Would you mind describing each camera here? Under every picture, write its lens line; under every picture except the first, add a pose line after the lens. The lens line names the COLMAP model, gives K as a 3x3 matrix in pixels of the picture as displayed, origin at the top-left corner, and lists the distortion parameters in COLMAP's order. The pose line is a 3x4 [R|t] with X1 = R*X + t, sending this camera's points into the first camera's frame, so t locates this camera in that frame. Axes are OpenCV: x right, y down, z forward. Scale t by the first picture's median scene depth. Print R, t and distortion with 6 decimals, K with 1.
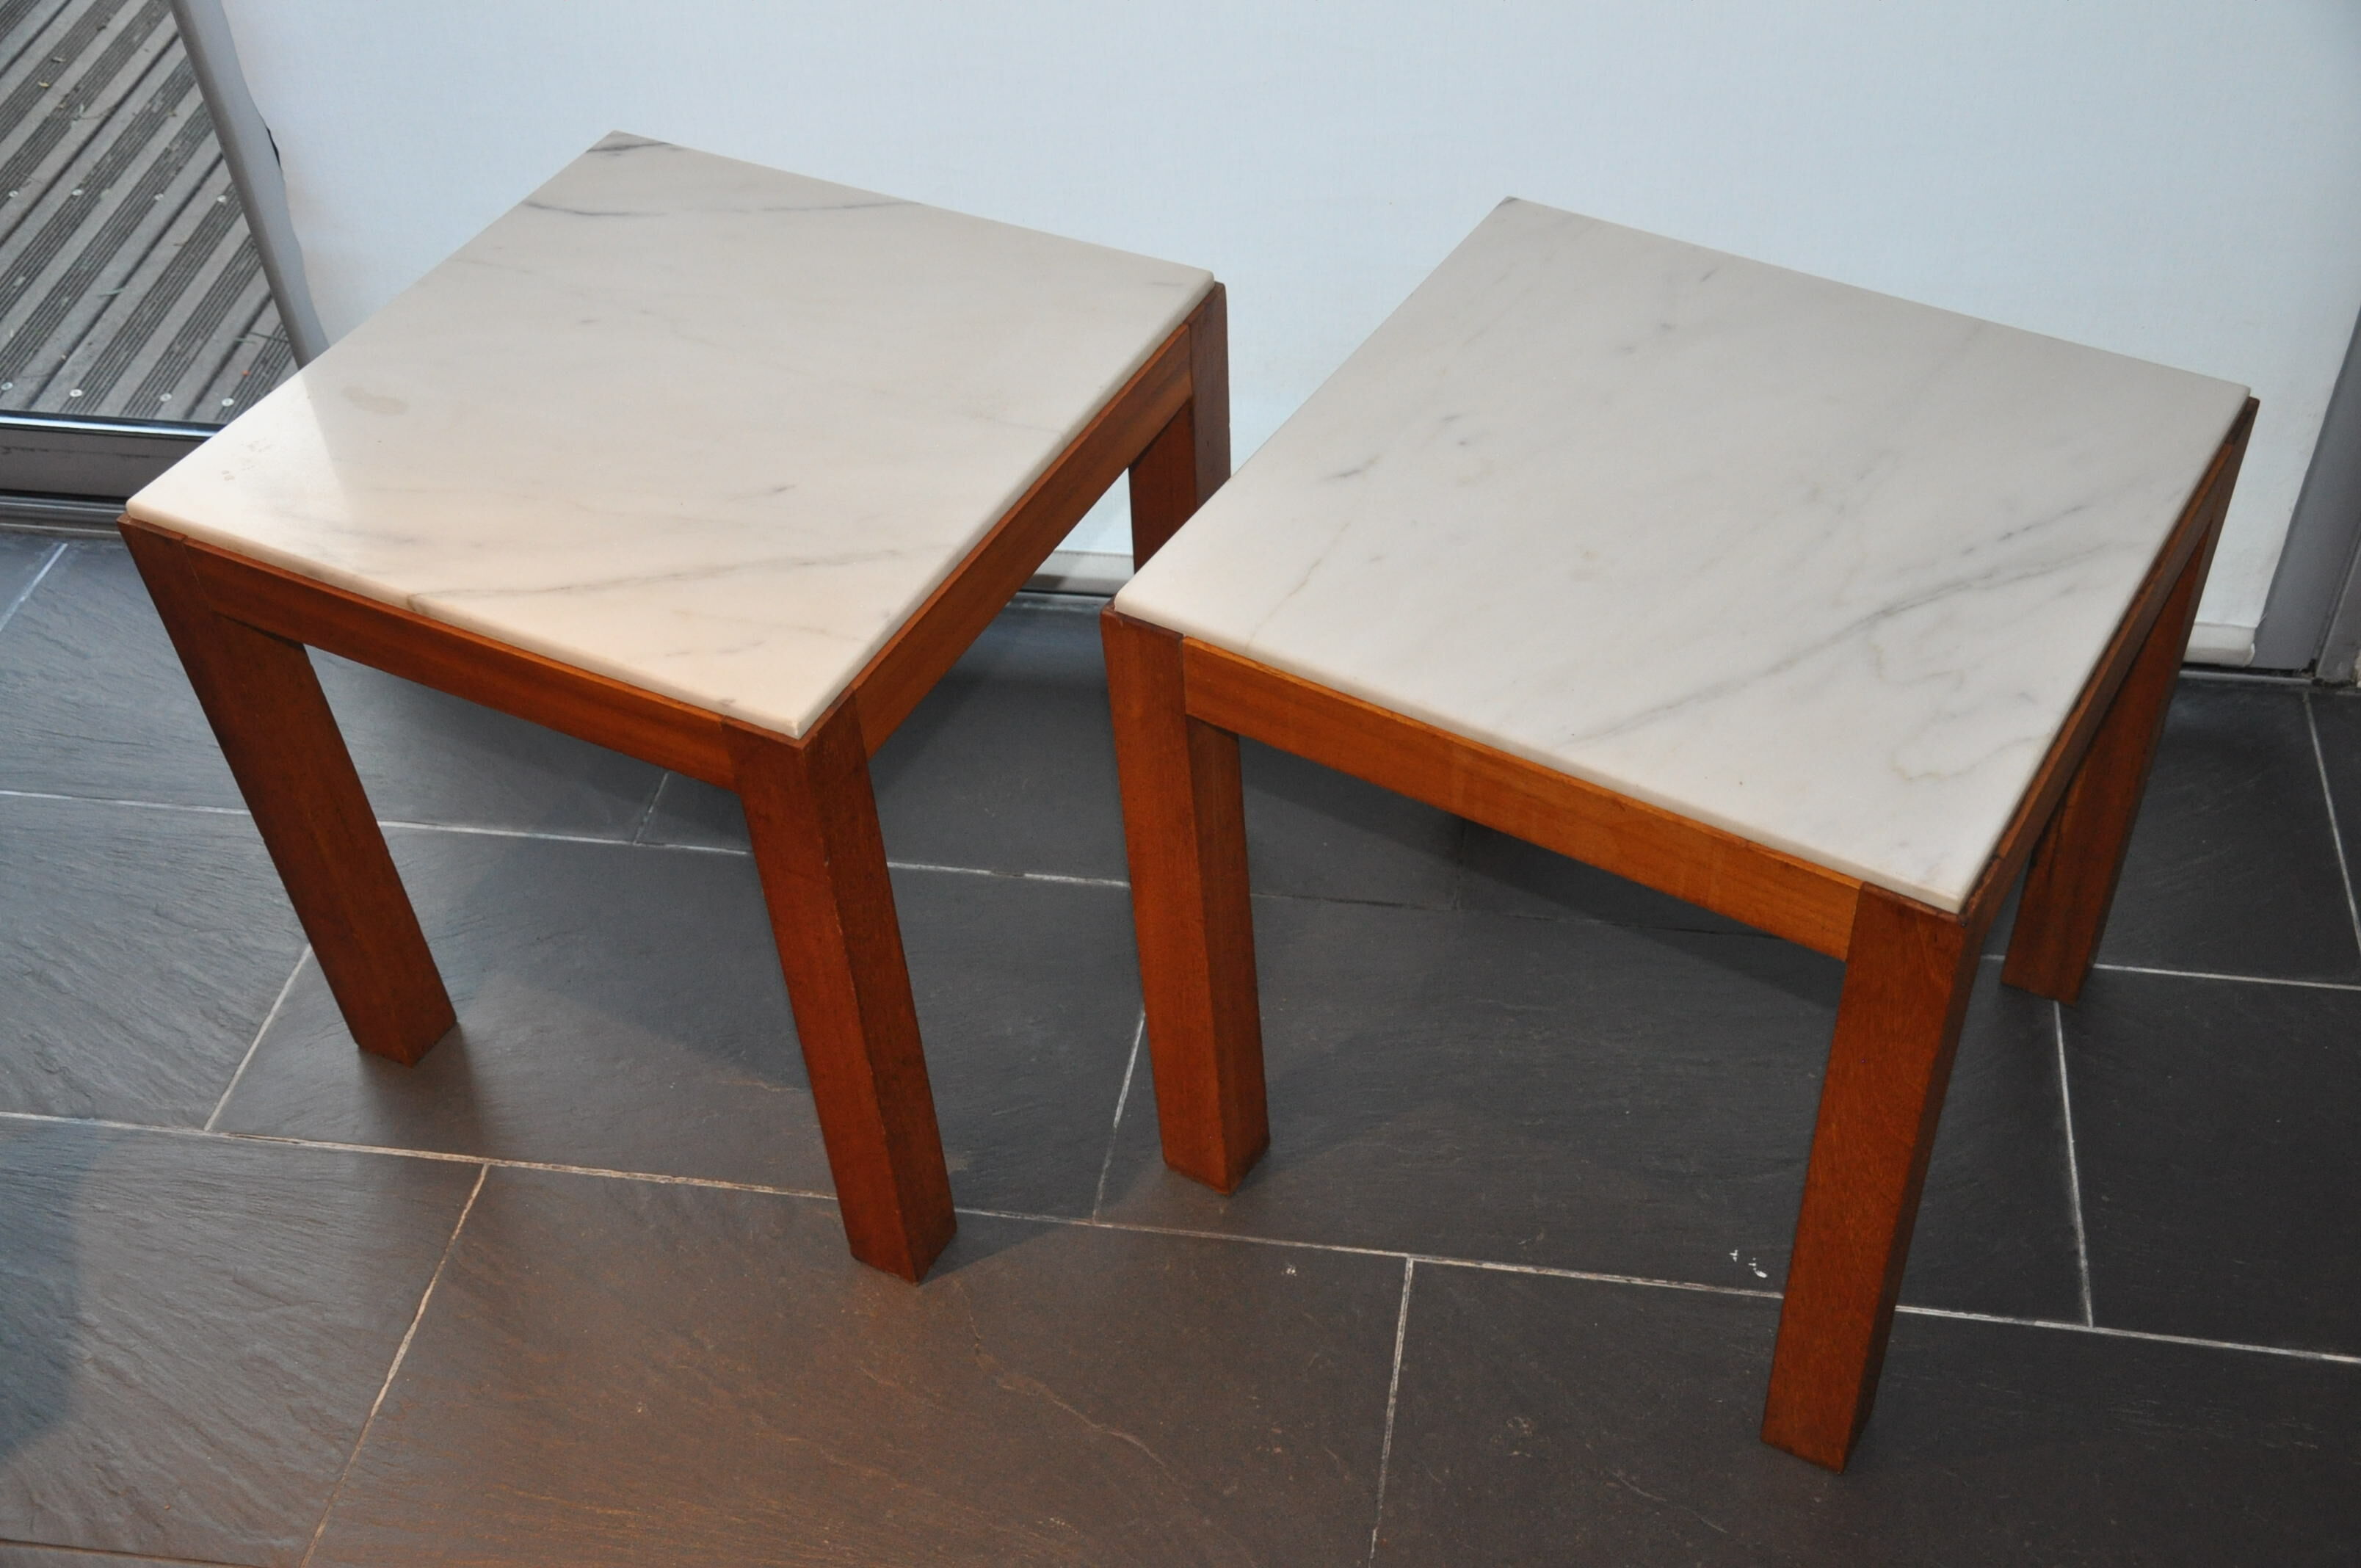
lens RADIAL K [[2591.6, 0, 1161.3], [0, 2591.6, 795.5], [0, 0, 1]] dist [0.005404, 0.000000]
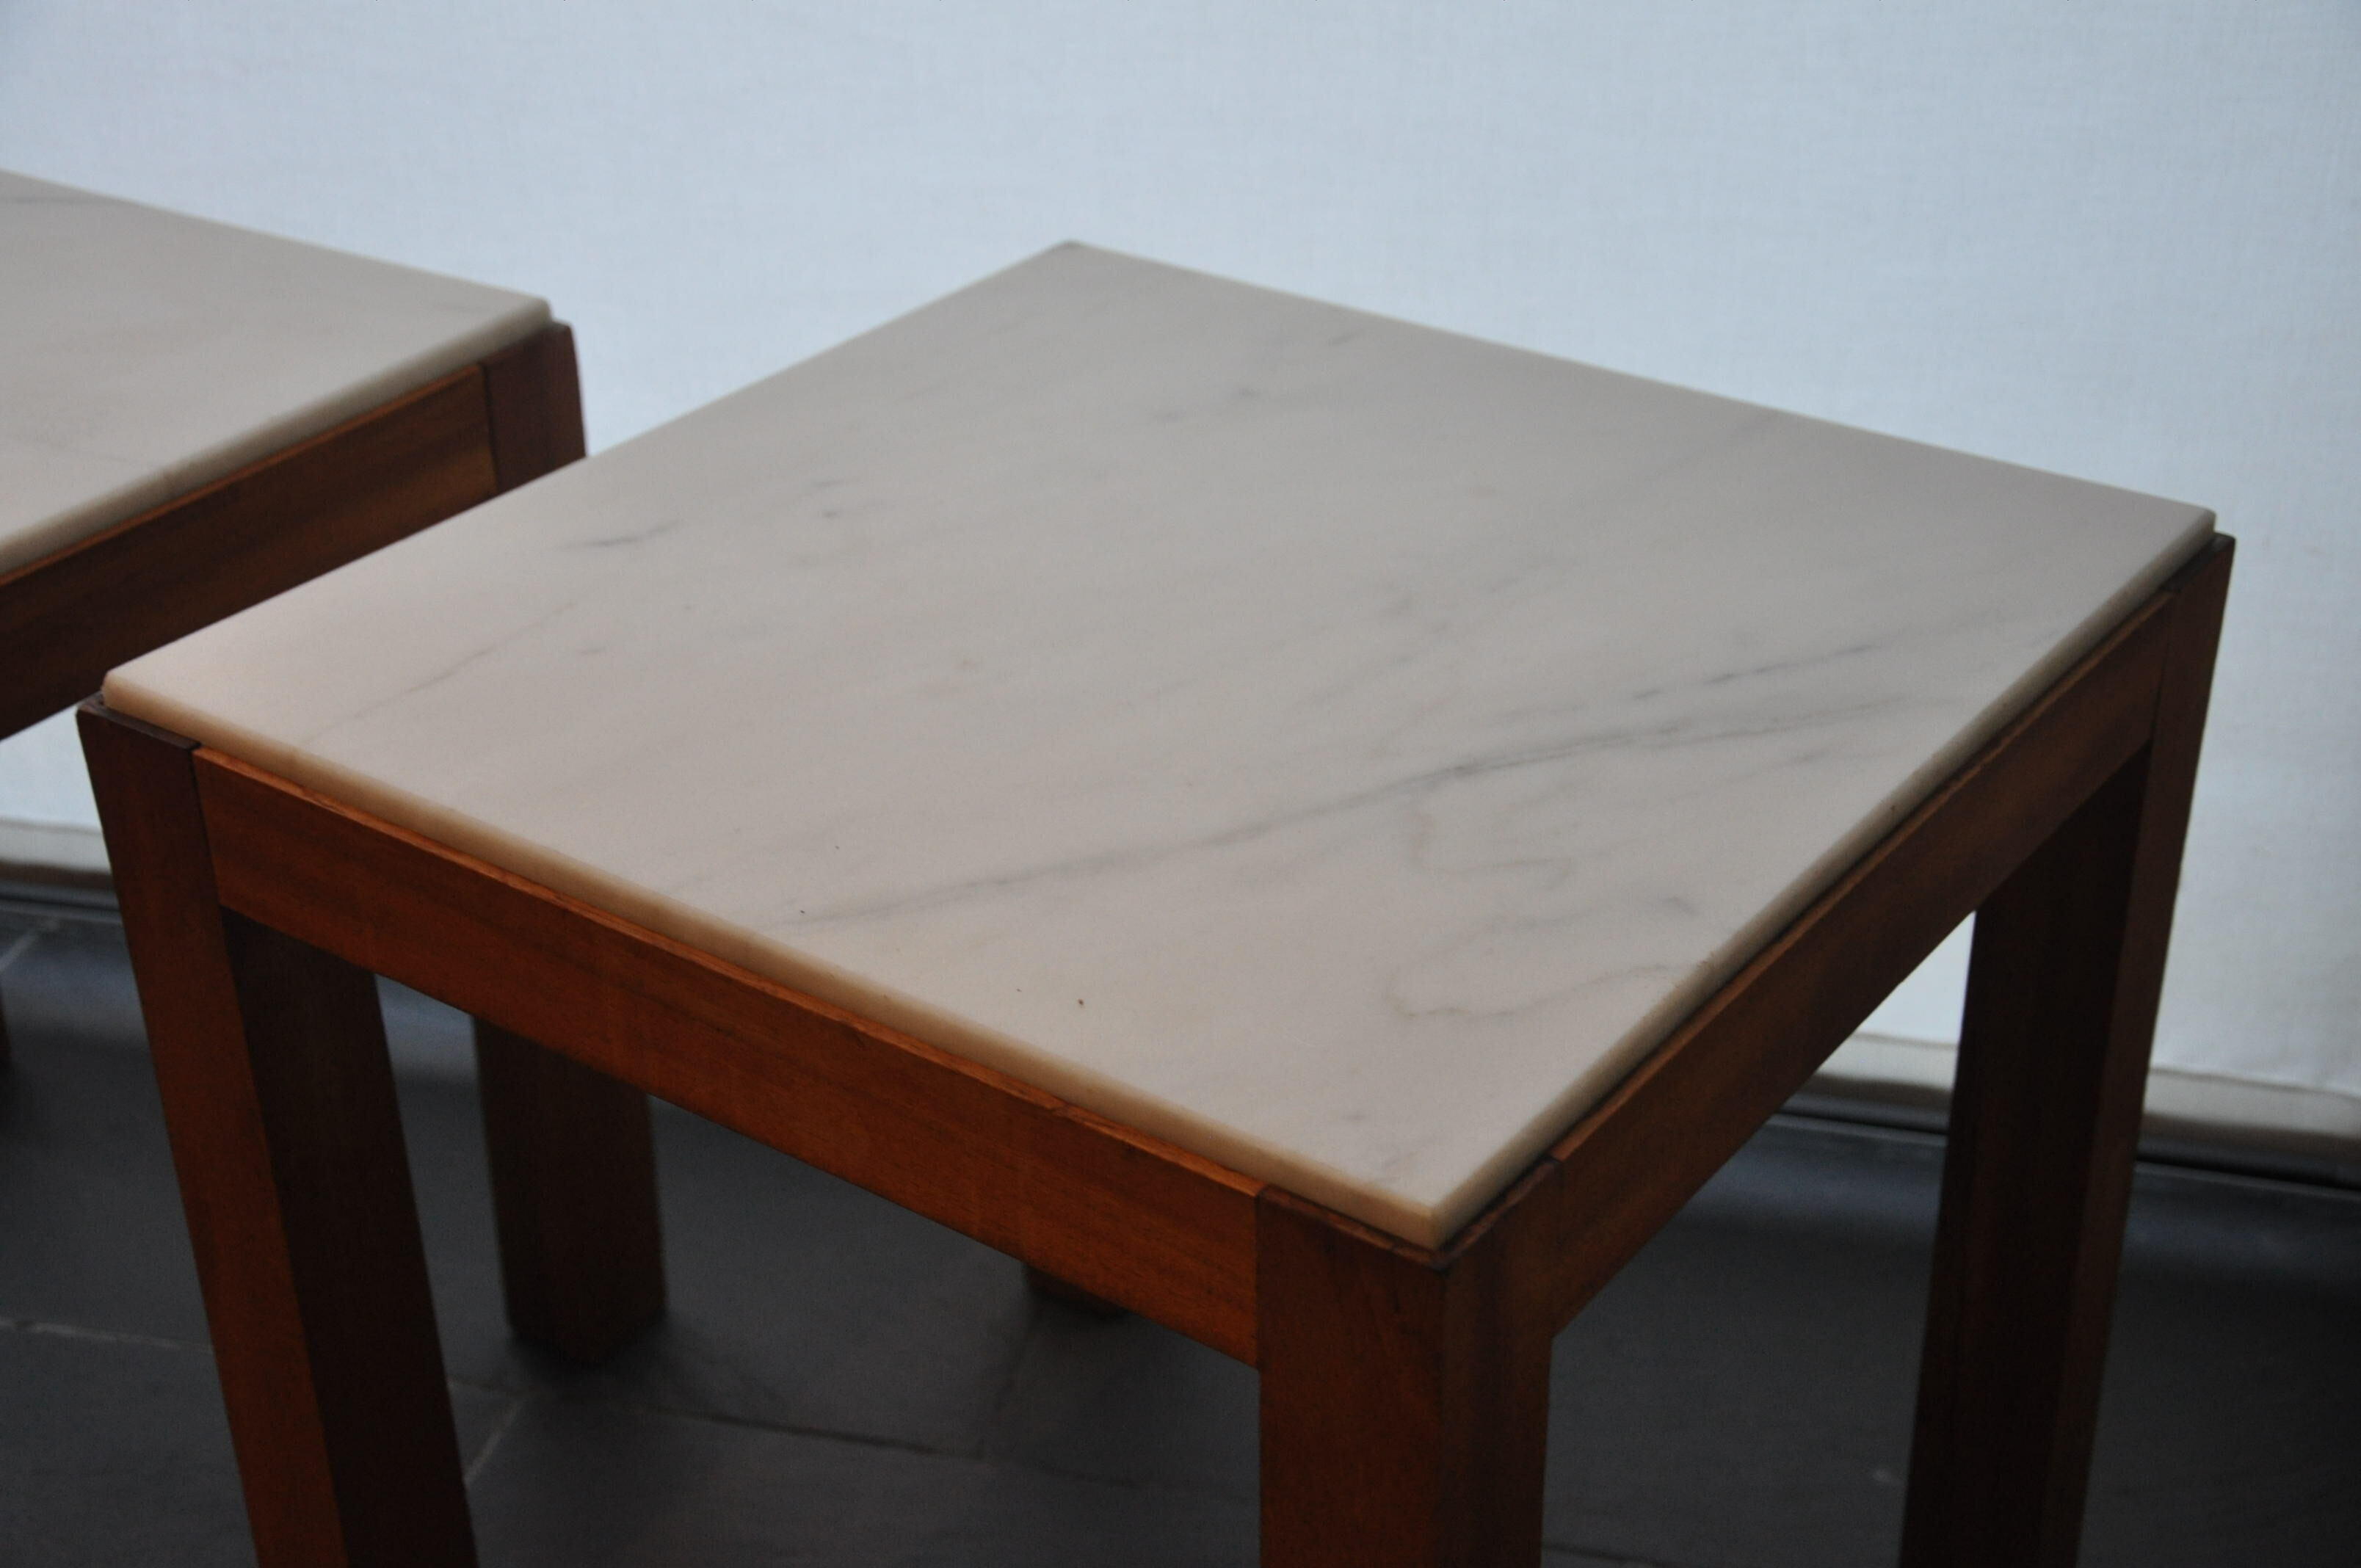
lens RADIAL K [[3250.5, 0, 1176.9], [0, 3250.5, 789.9], [0, 0, 1]] dist [0.112328, 0.000000]
pose [[0.996845, 0.067731, -0.041394, 0.218617], [-0.075759, 0.967465, -0.241395, 0.088797], [0.023697, 0.243770, 0.969544, 0.303169]]
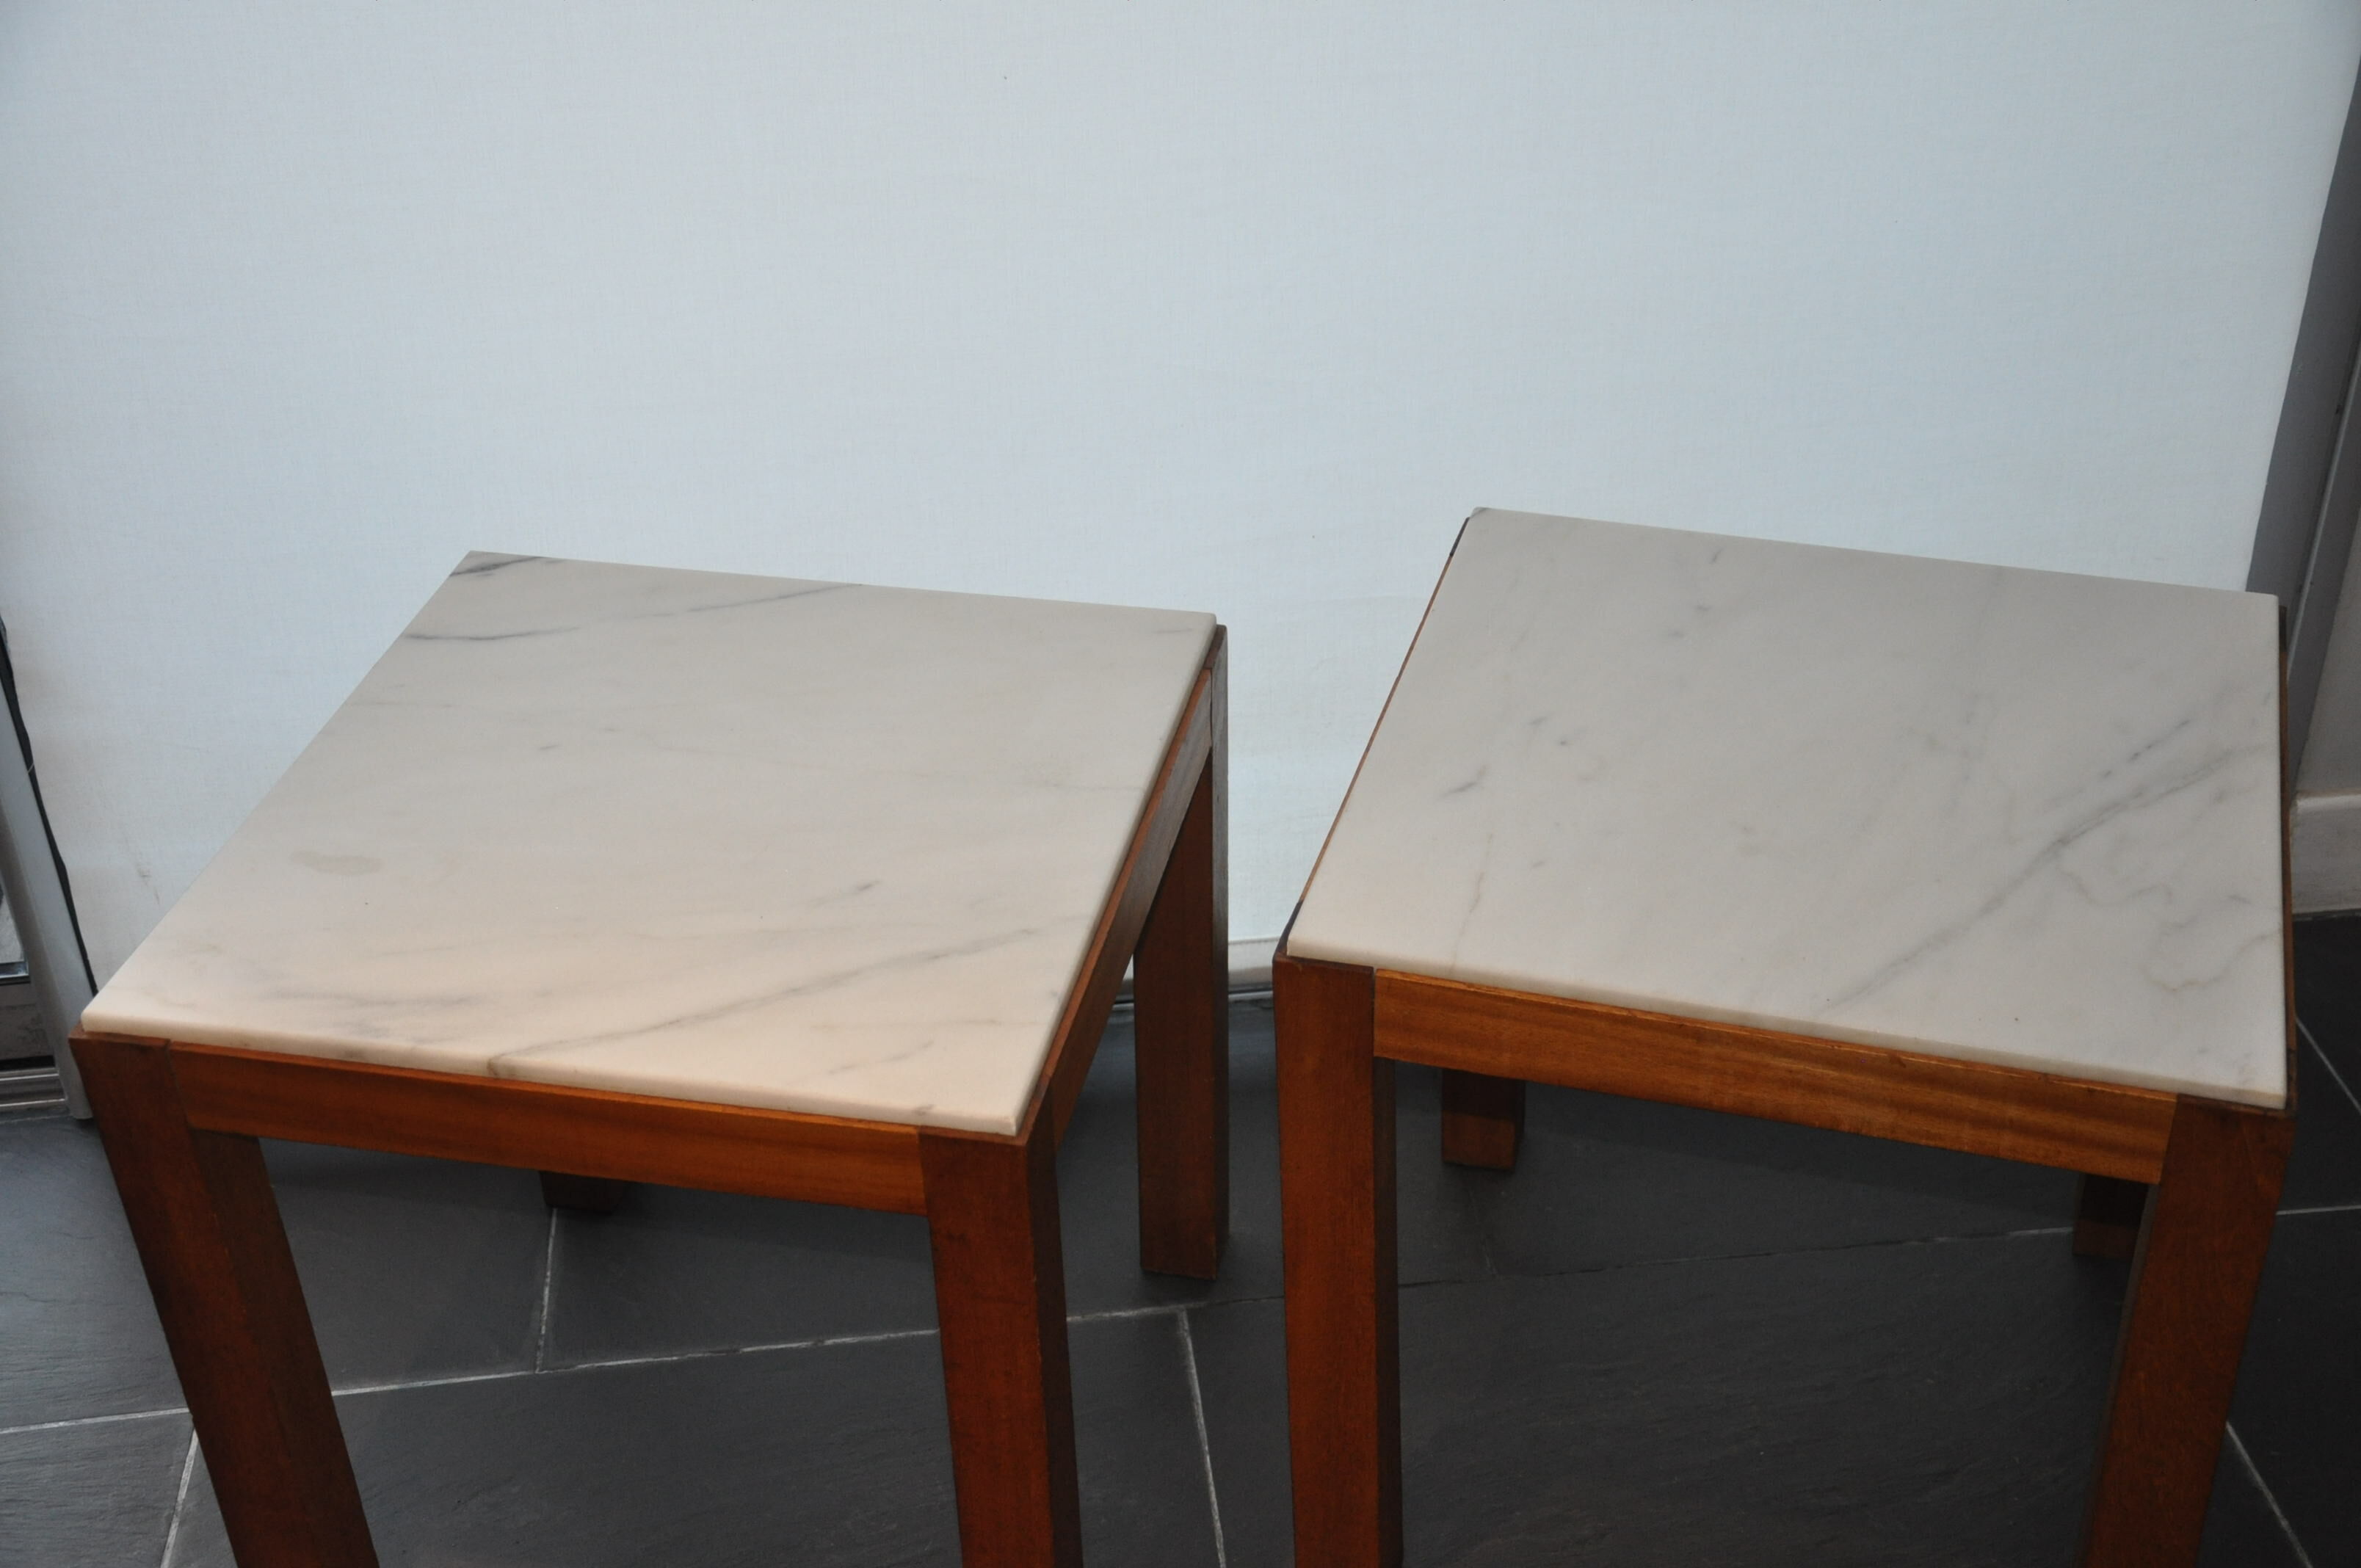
lens RADIAL K [[3004.2, 0, 1161.0], [0, 3004.2, 778.9], [0, 0, 1]] dist [0.091517, 0.000000]
pose [[0.961861, -0.126511, 0.242524, -0.286849], [0.168382, 0.972571, -0.160476, 0.029304], [-0.215570, 0.195192, 0.956781, -0.028261]]
